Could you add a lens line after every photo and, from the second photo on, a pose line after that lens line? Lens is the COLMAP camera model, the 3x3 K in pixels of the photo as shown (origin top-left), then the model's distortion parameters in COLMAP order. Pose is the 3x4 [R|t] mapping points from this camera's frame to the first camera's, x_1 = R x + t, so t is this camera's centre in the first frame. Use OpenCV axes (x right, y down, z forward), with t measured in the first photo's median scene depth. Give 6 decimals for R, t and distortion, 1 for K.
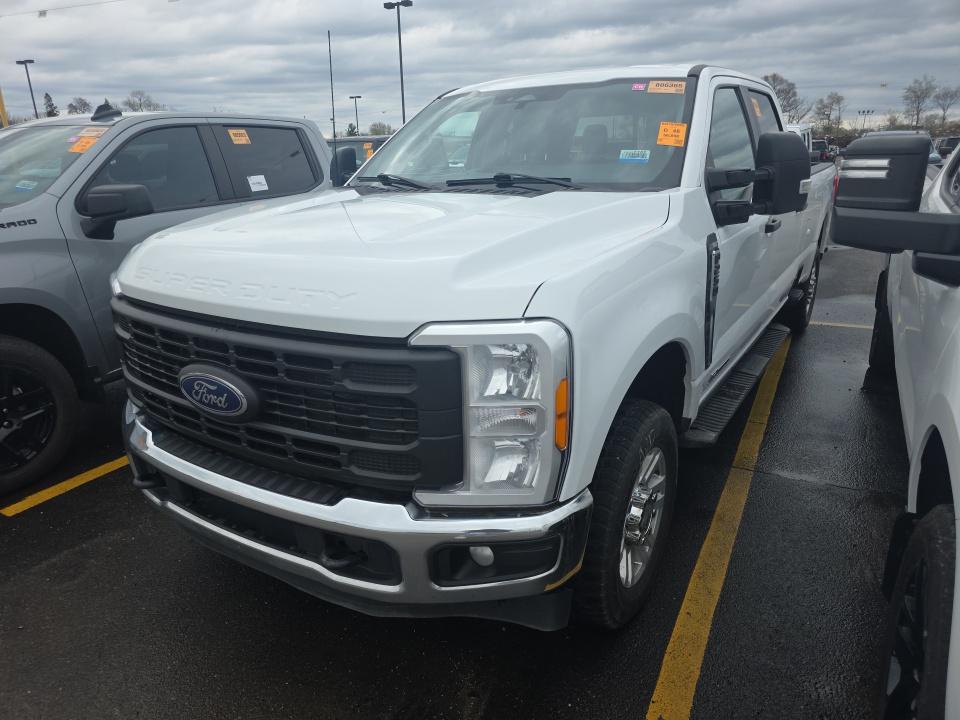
lens RADIAL K [[653.0, 0, 490.1], [0, 653.0, 375.7], [0, 0, 1]] dist [0.079363, -0.056446]
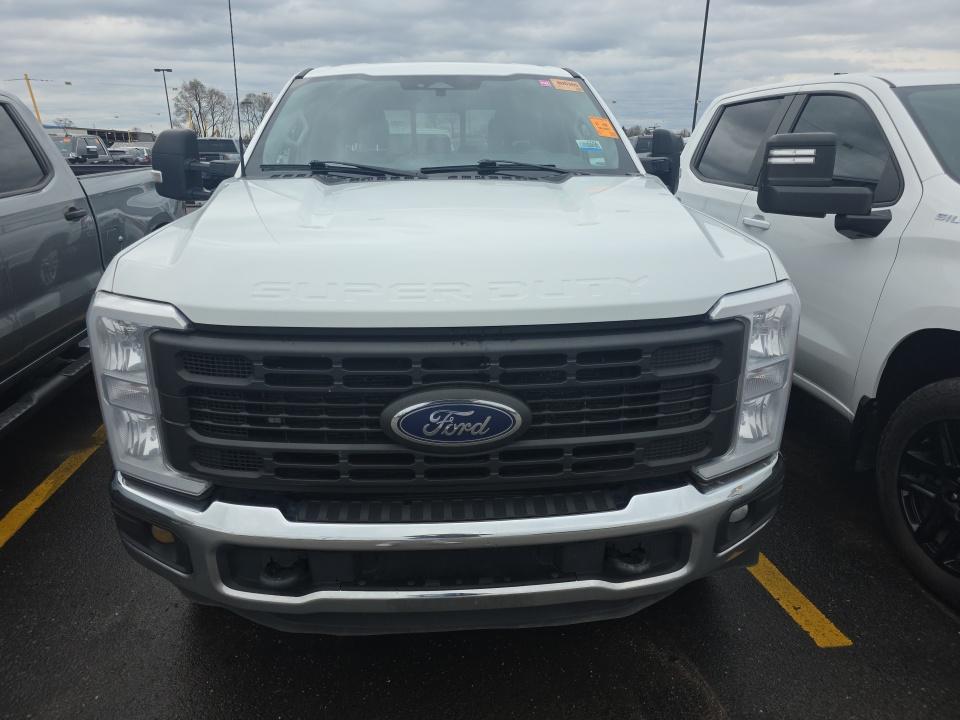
lens RADIAL K [[648.2, 0, 480.0], [0, 648.2, 360.0], [0, 0, 1]] dist [0.048718, -0.042969]
pose [[0.812613, -0.164663, 0.559058, -0.823595], [0.175120, 0.983916, 0.035255, -0.070836], [-0.555871, 0.069253, 0.828379, 0.315352]]
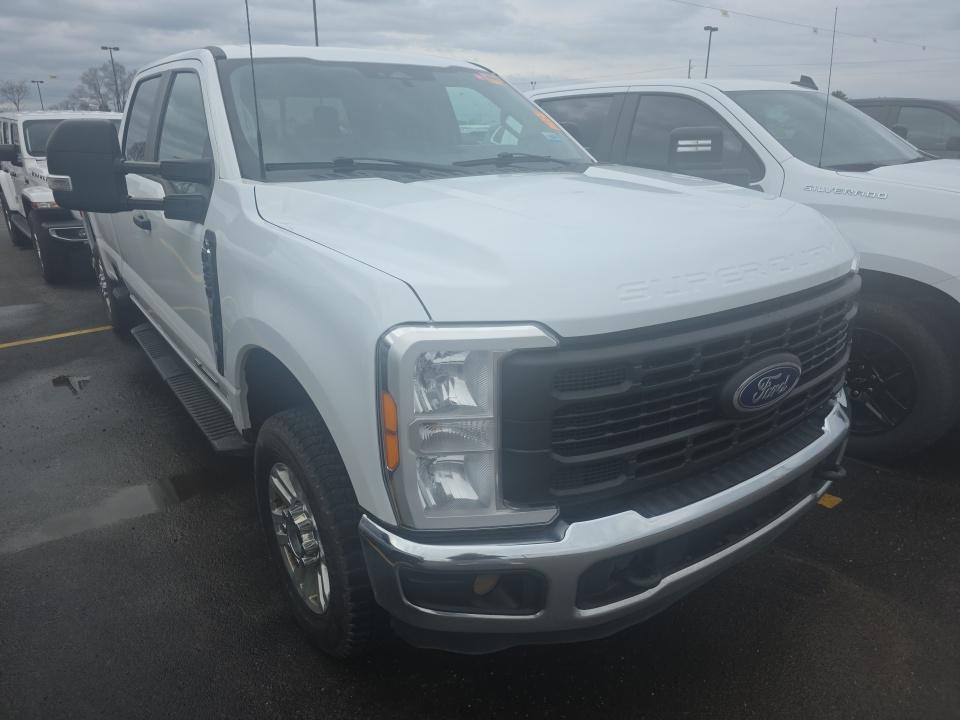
lens RADIAL K [[648.2, 0, 480.0], [0, 648.2, 360.0], [0, 0, 1]] dist [0.048718, -0.042969]
pose [[0.372497, -0.289459, 0.881737, -1.348362], [0.298177, 0.937065, 0.181656, -0.288437], [-0.878827, 0.195248, 0.435364, 0.942222]]
